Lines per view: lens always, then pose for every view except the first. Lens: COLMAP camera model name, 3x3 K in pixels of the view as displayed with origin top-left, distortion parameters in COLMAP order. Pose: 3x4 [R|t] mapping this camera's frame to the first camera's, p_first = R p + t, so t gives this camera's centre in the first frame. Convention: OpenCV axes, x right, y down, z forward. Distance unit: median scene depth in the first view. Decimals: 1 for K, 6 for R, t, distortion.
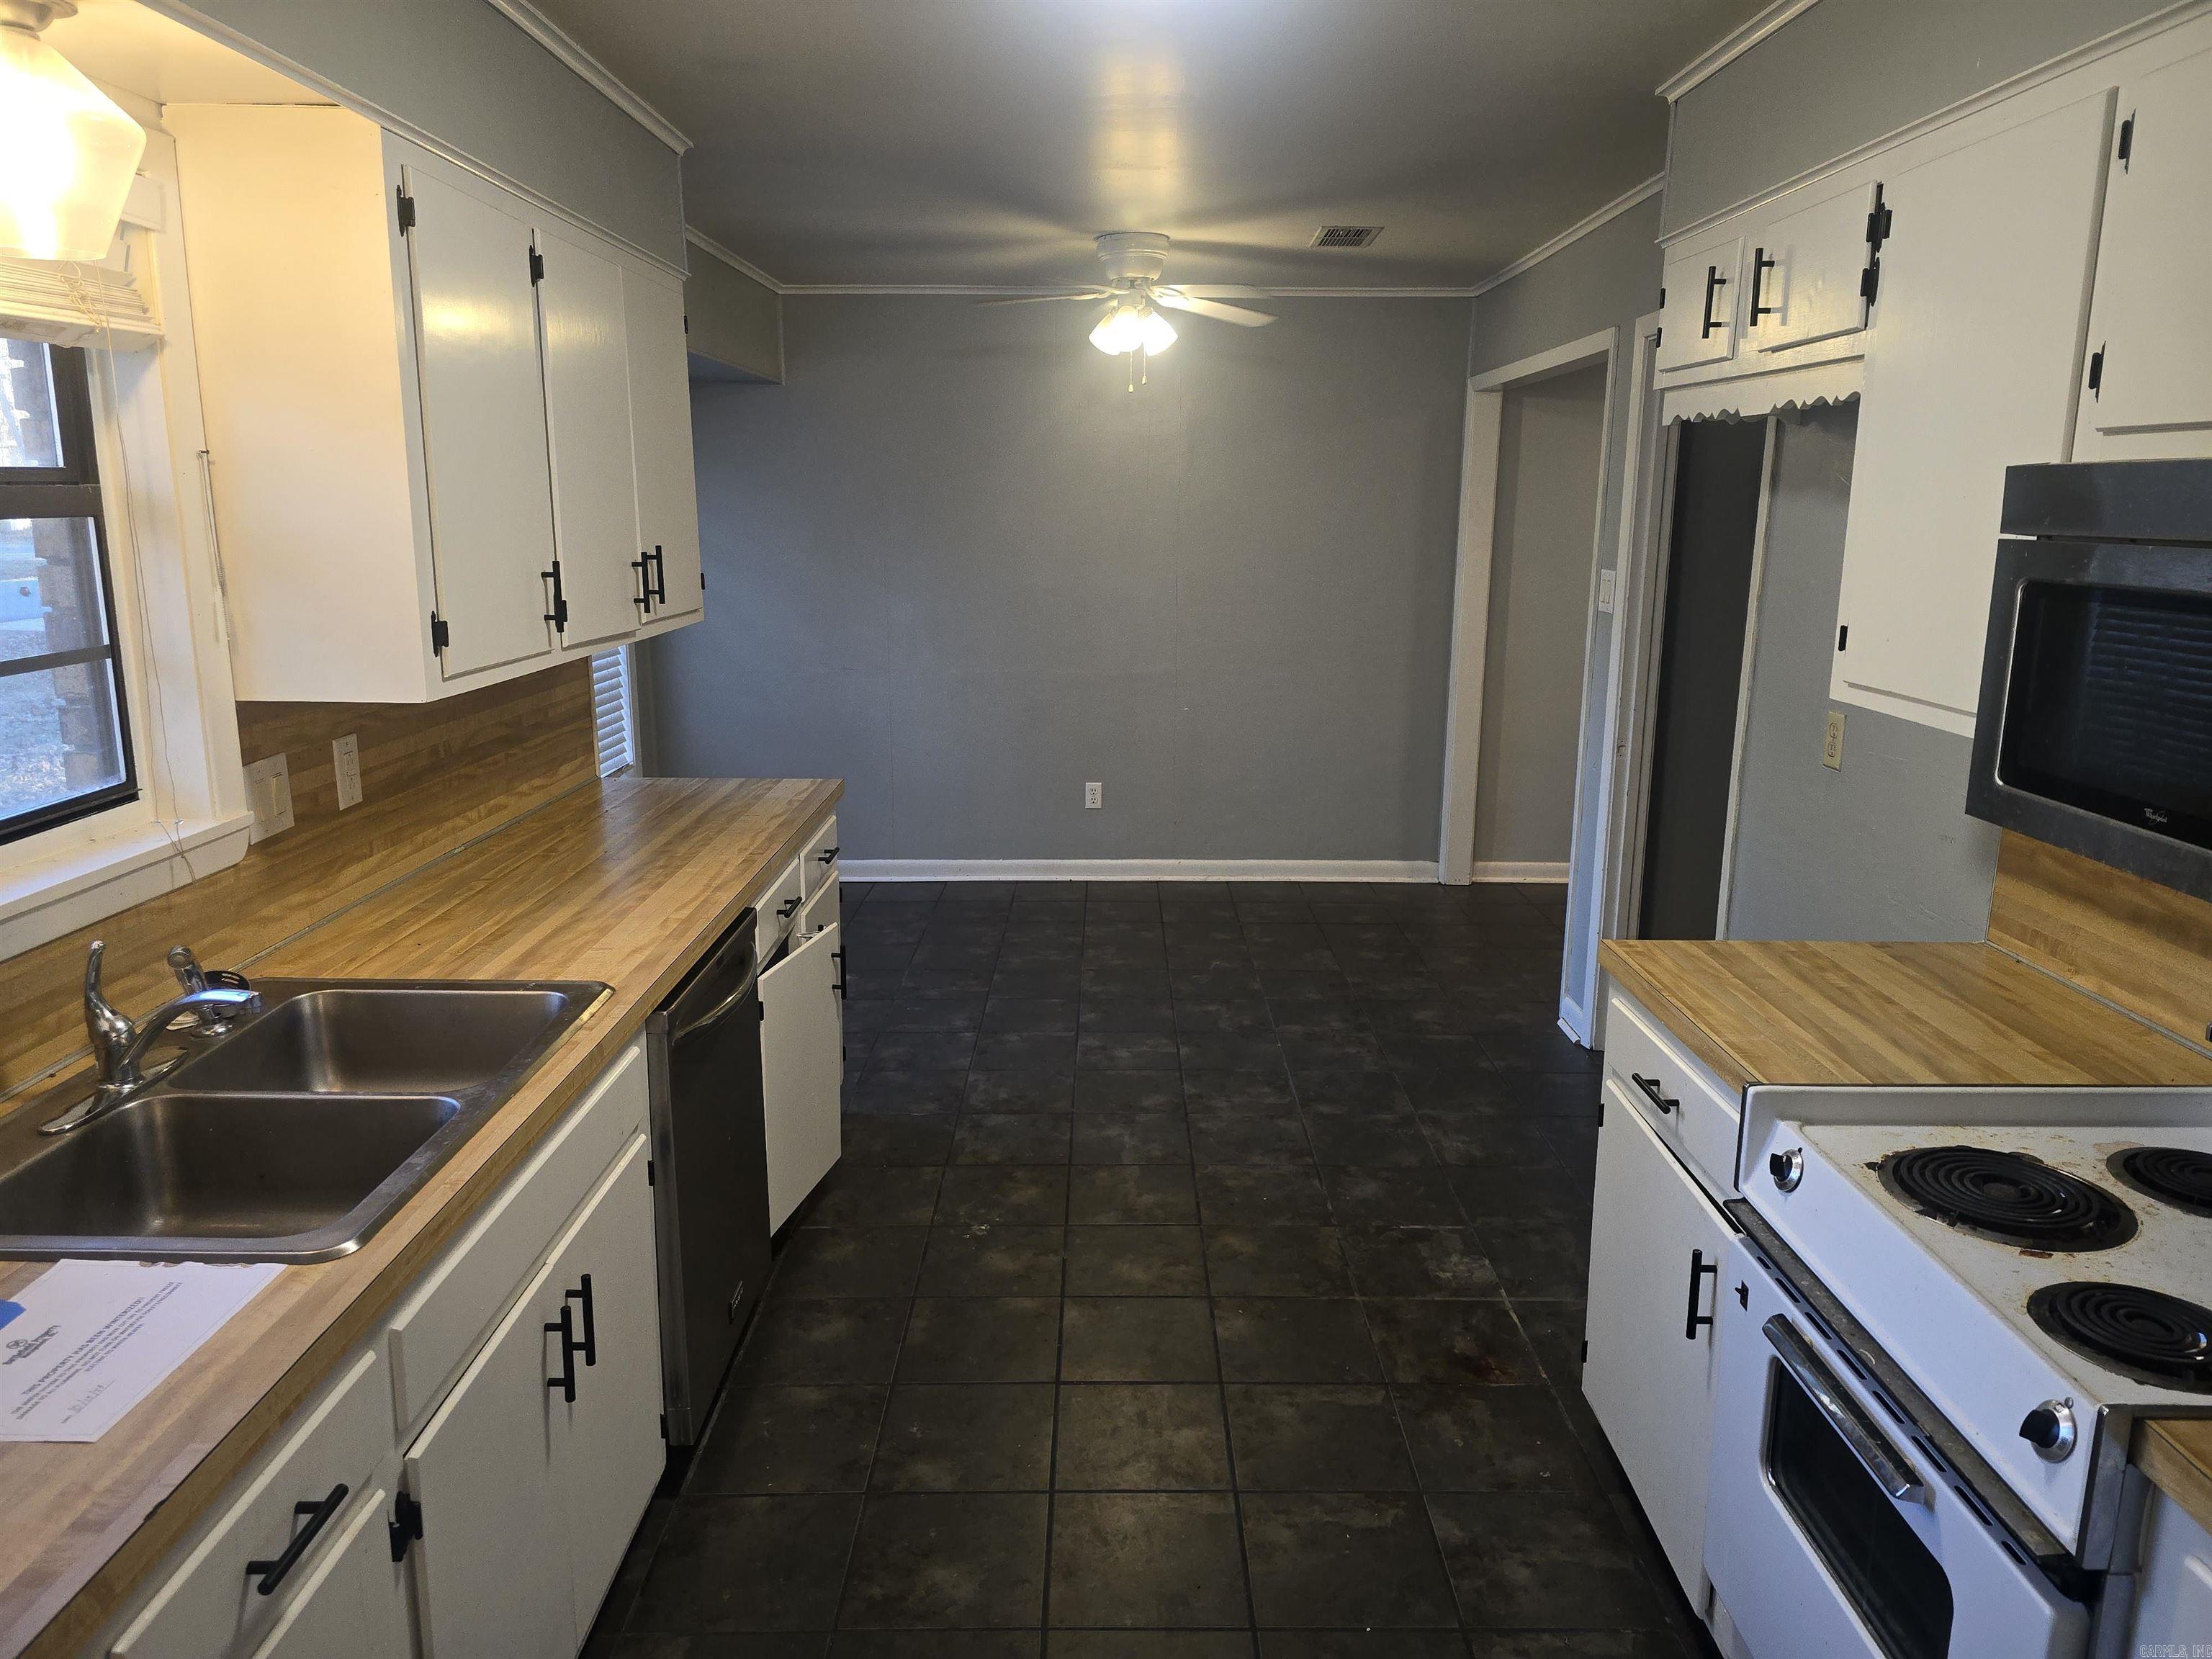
lens RADIAL K [[1512.0, 0, 1106.0], [0, 1512.0, 829.5], [0, 0, 1]] dist [0.004519, -0.000301]
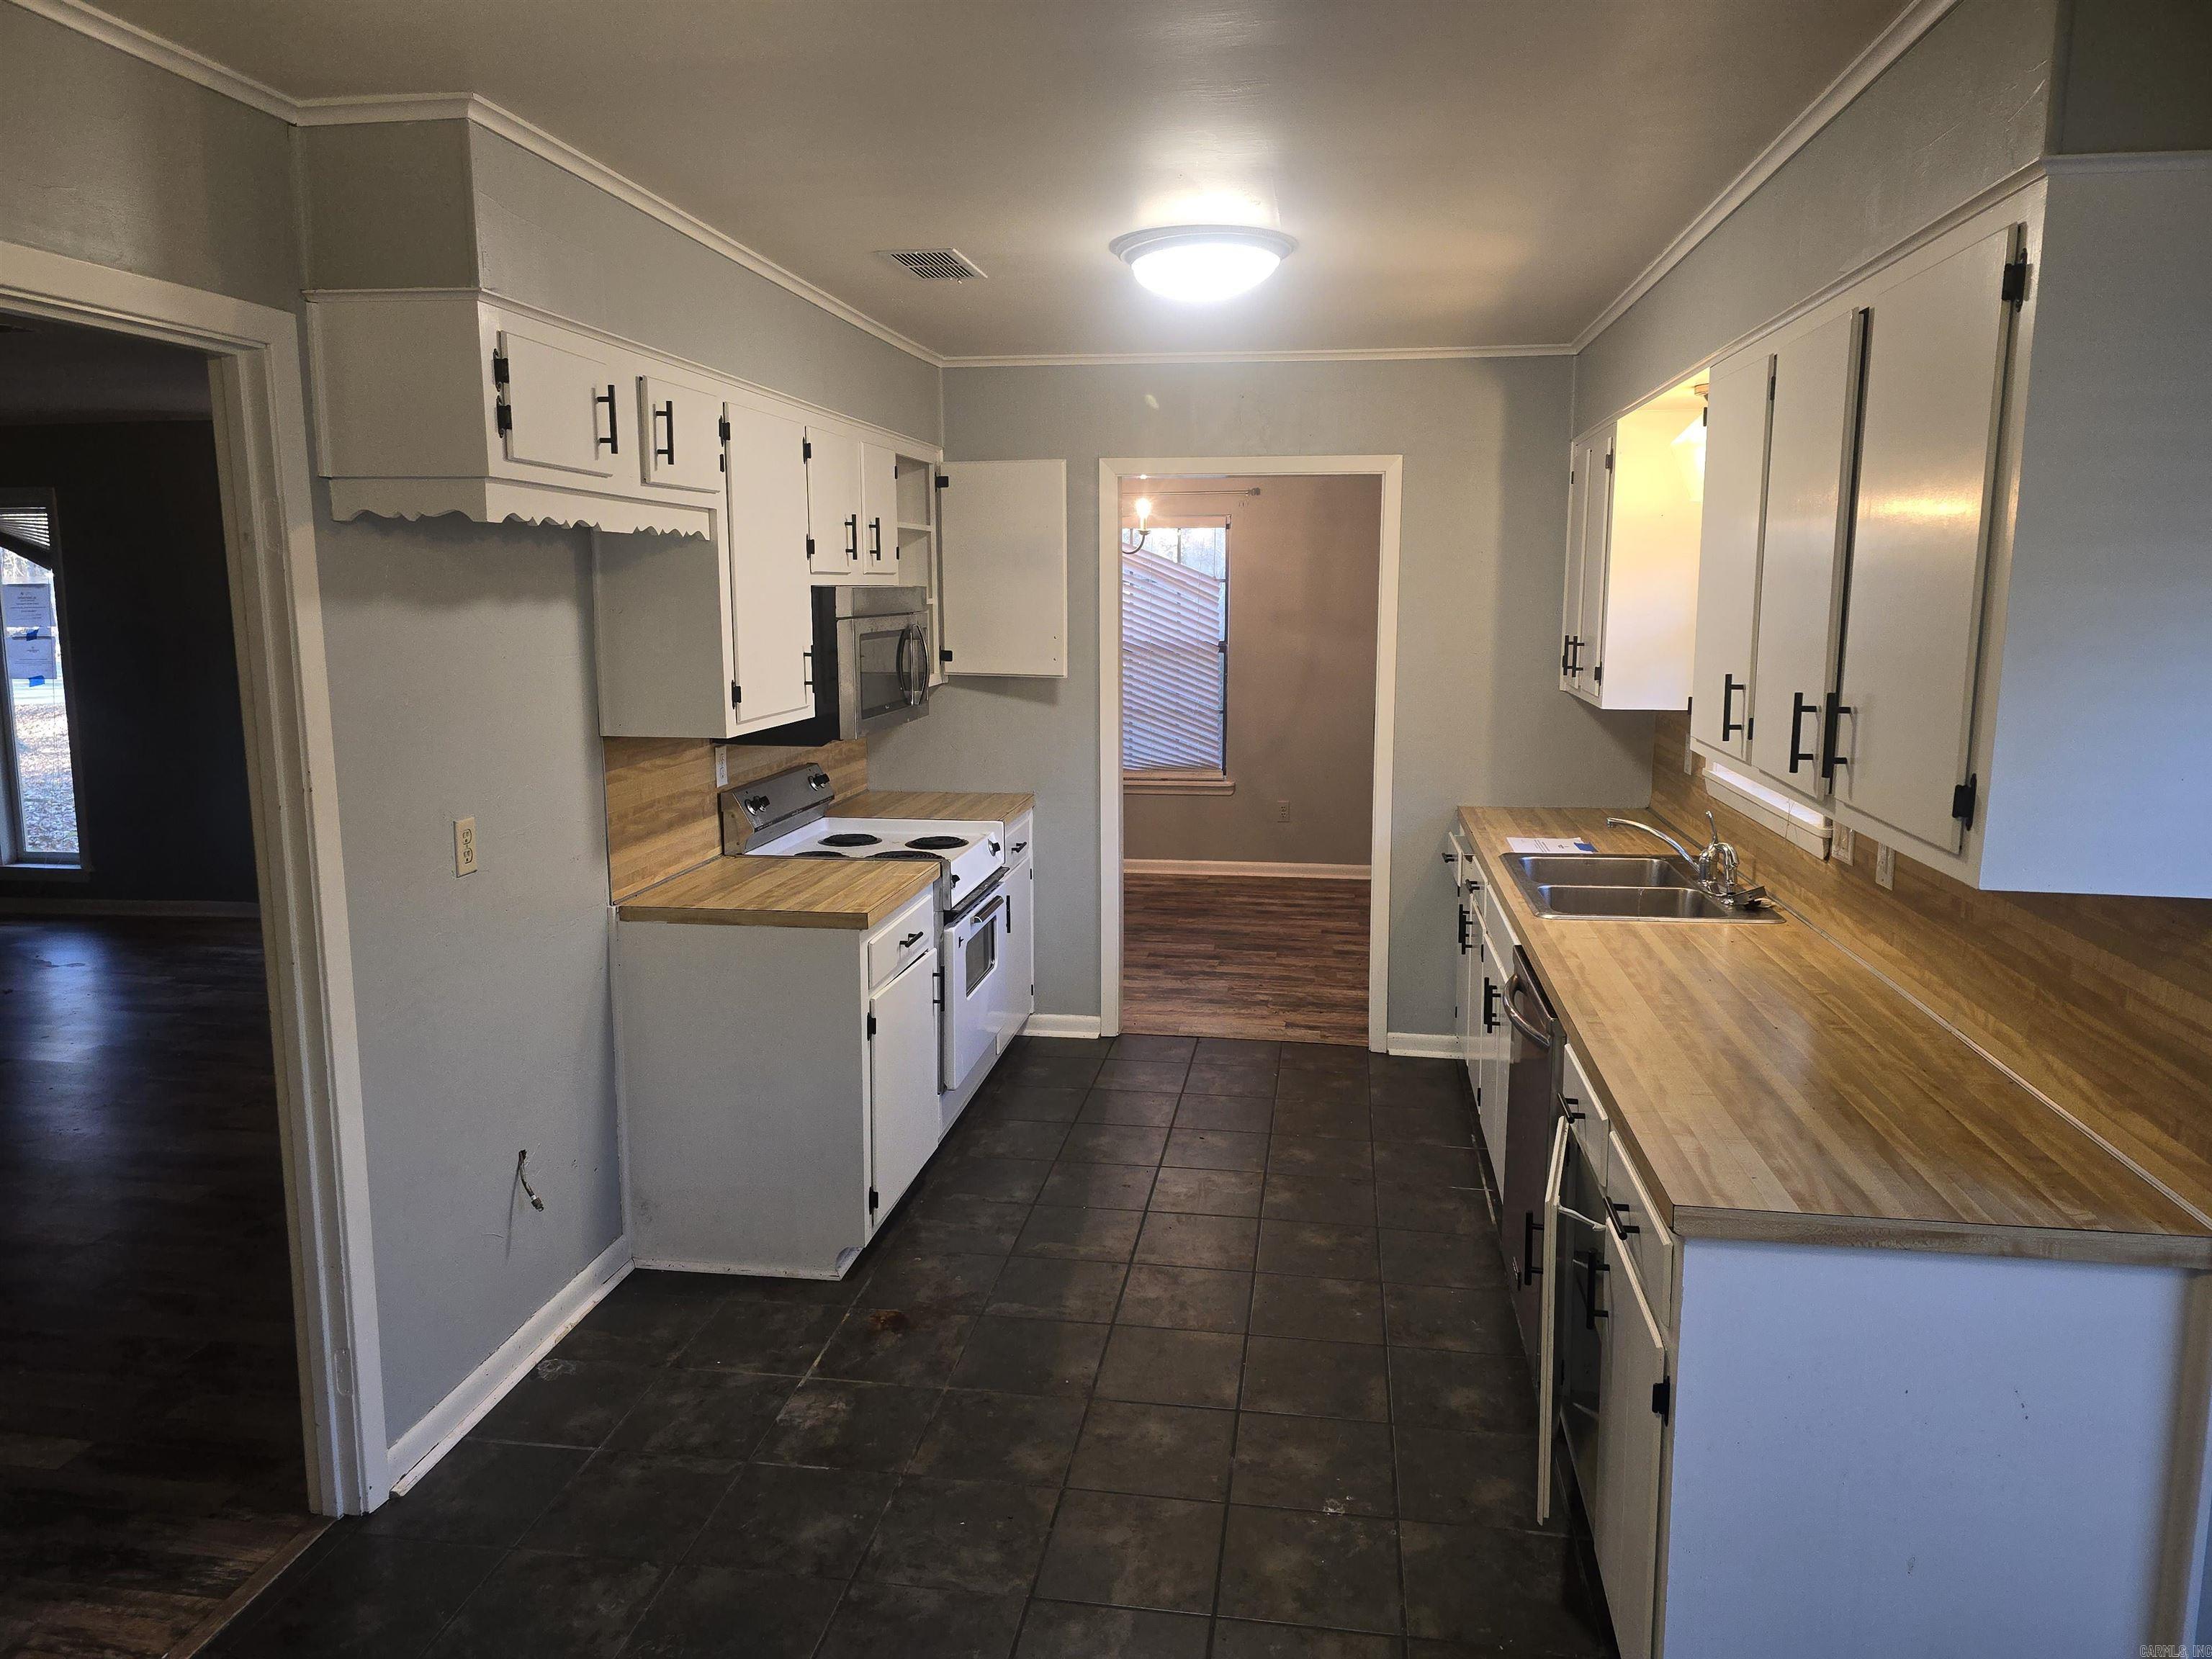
lens RADIAL K [[1512.0, 0, 1106.0], [0, 1512.0, 829.5], [0, 0, 1]] dist [0.004519, -0.000301]
pose [[-0.988887, -0.026768, 0.146239, -0.084735], [0.028701, 0.930778, 0.364456, -0.441174], [-0.145872, 0.364603, -0.919666, 1.938154]]
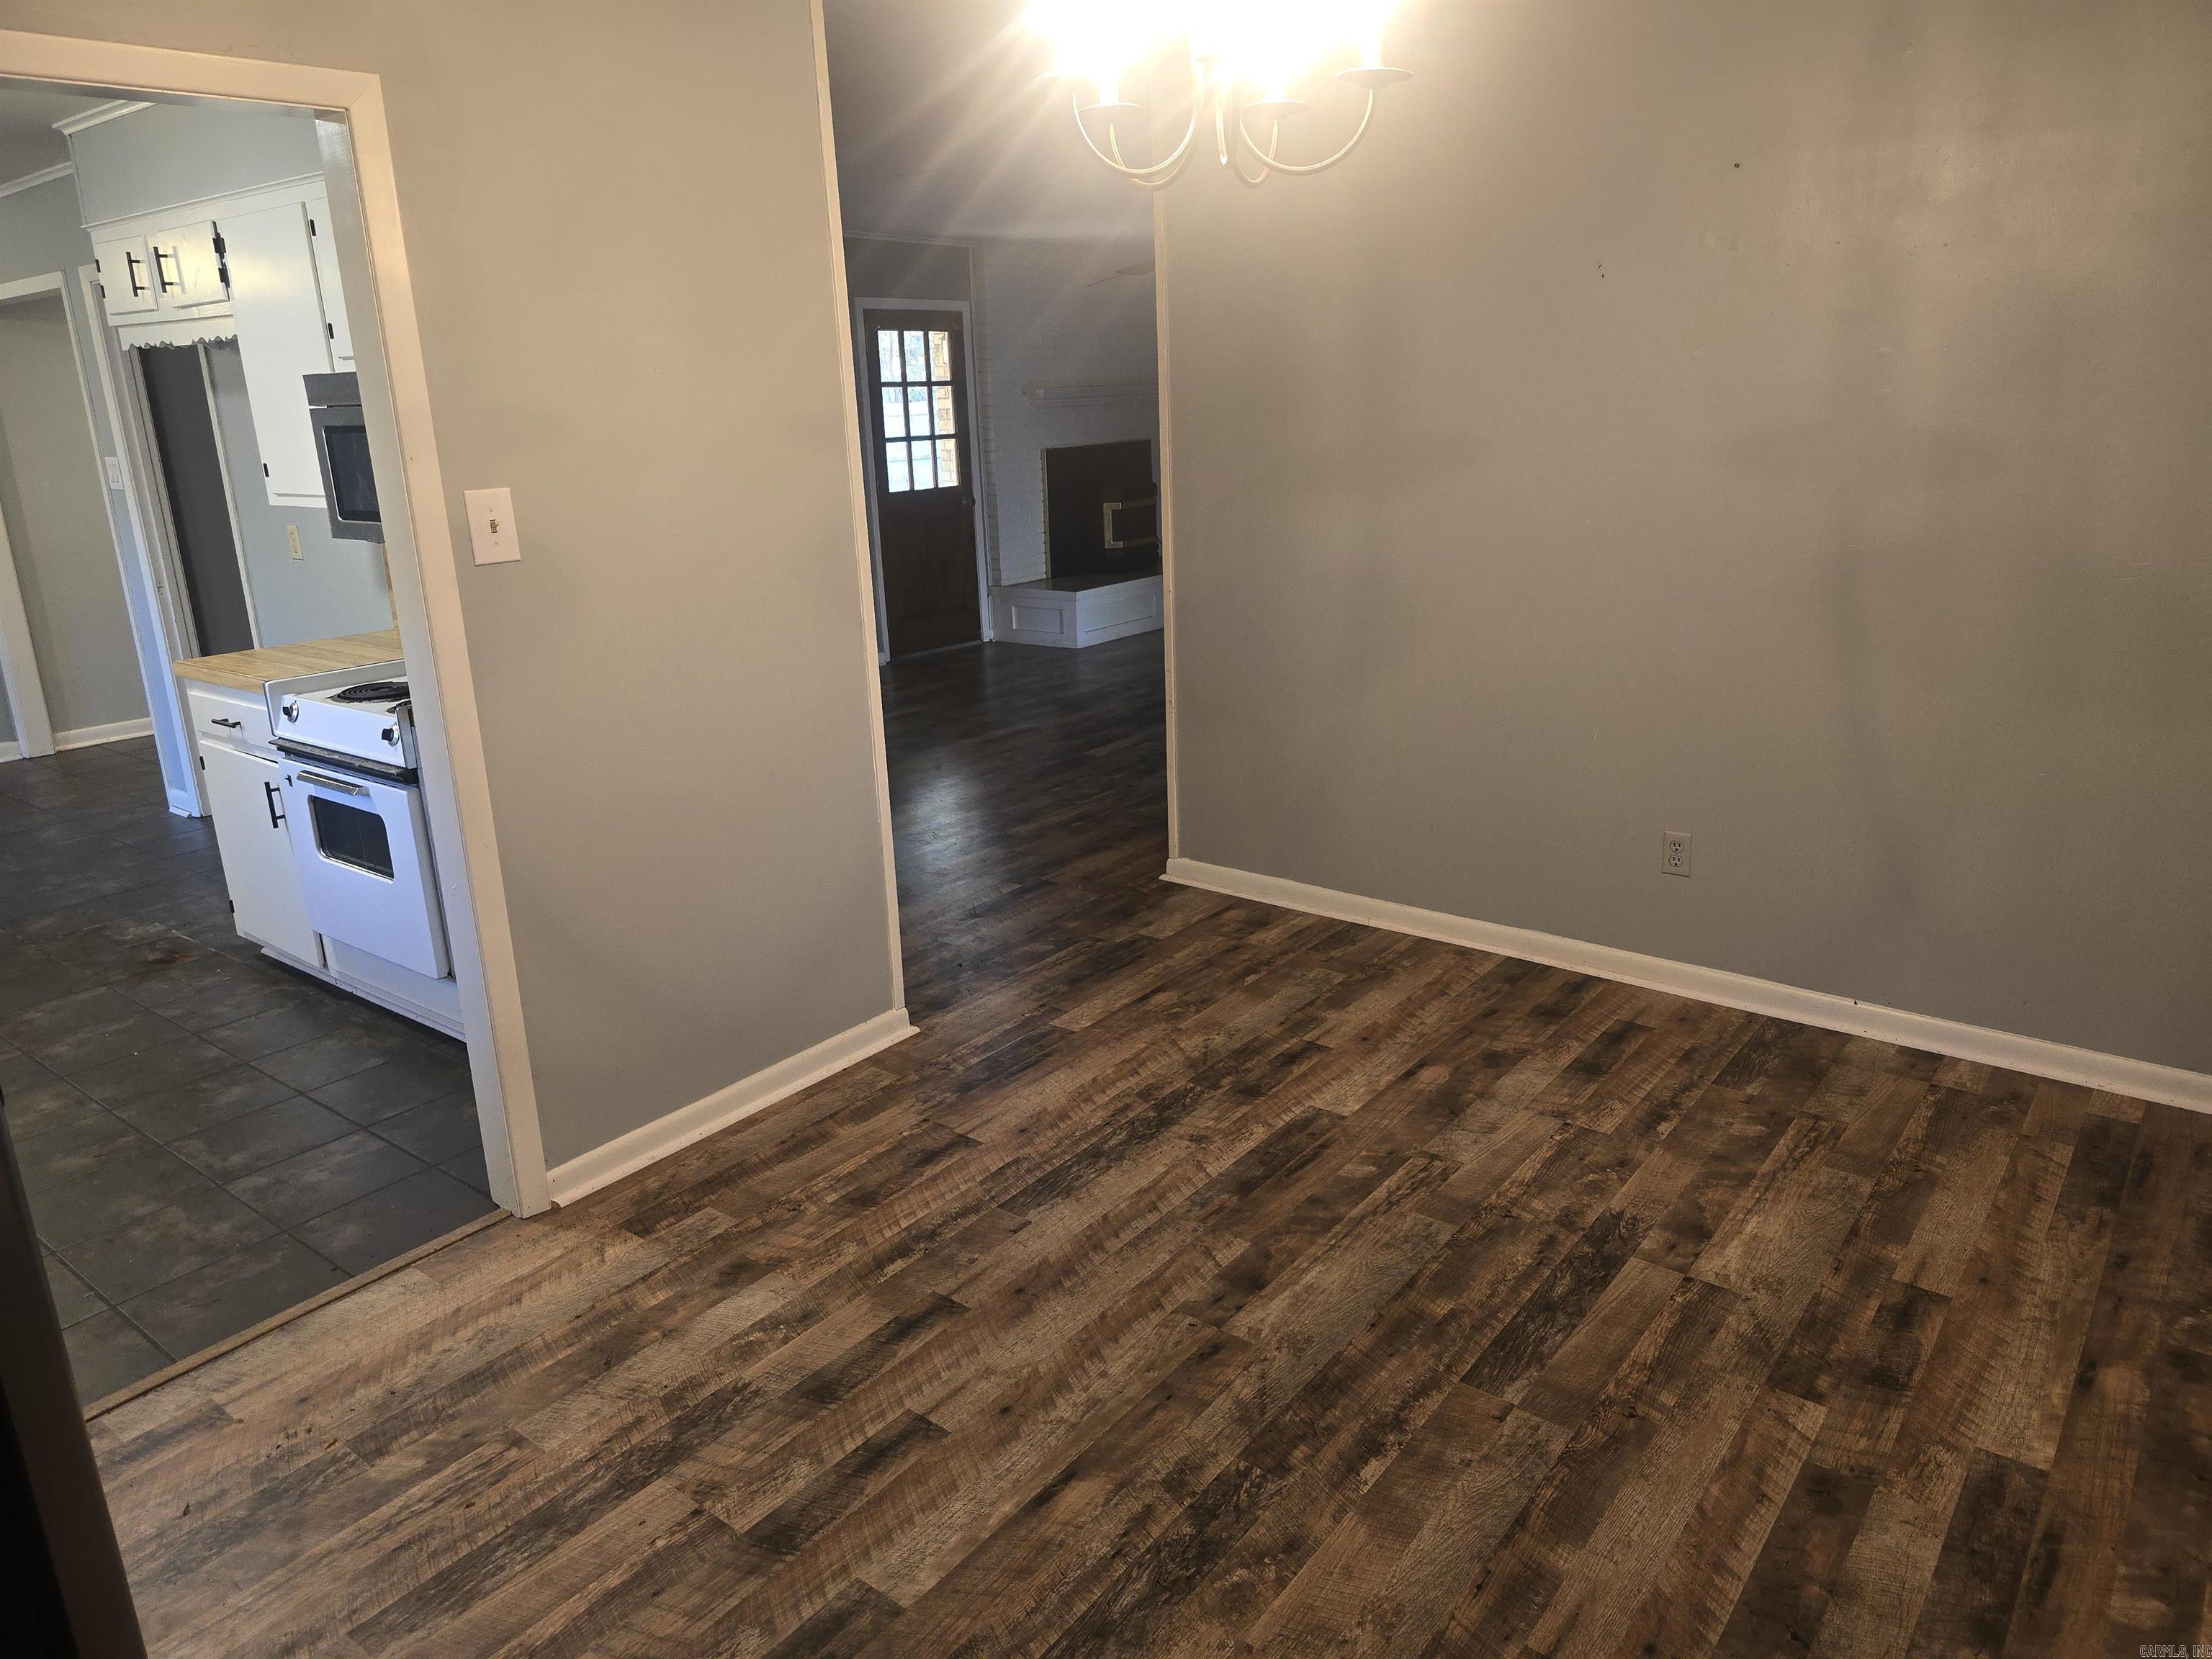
lens RADIAL K [[1495.5, 0, 1104.9], [0, 1495.5, 813.3], [0, 0, 1]] dist [0.050284, -0.041919]
pose [[0.627941, -0.235063, 0.741914, -0.274457], [0.201671, 0.969881, 0.136601, 0.188918], [-0.751678, 0.063845, 0.656433, -0.773029]]
